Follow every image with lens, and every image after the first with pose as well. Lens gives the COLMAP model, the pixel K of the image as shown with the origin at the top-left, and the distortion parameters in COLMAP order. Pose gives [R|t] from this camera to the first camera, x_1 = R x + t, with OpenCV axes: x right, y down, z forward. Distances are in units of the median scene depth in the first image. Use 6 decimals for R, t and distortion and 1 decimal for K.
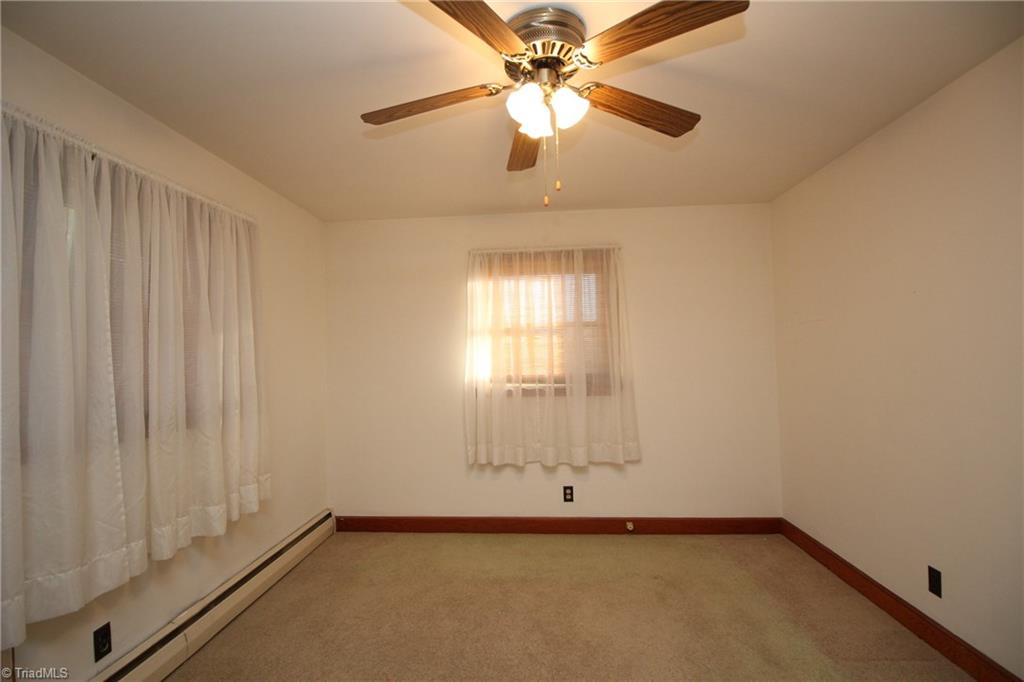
lens RADIAL K [[474.7, 0, 505.7], [0, 474.7, 338.7], [0, 0, 1]] dist [0.008402, -0.017711]
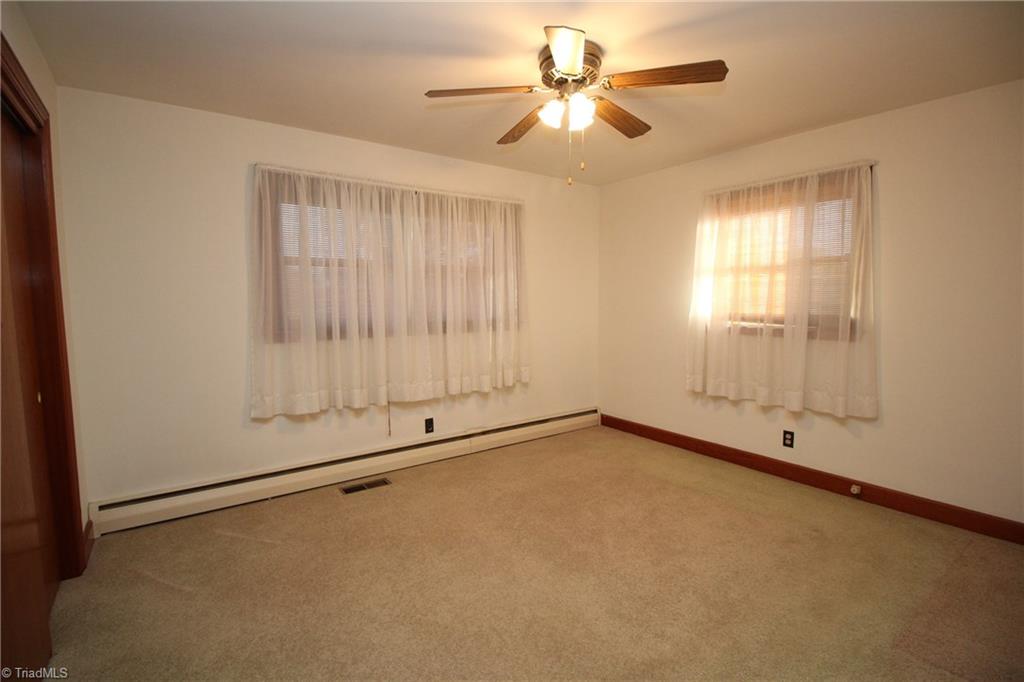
lens RADIAL K [[474.7, 0, 505.7], [0, 474.7, 338.7], [0, 0, 1]] dist [0.008402, -0.017711]
pose [[0.638966, 0.084190, -0.764614, 0.490581], [0.016033, 0.992319, 0.122661, -0.002022], [0.769068, -0.090635, 0.632708, -0.031226]]
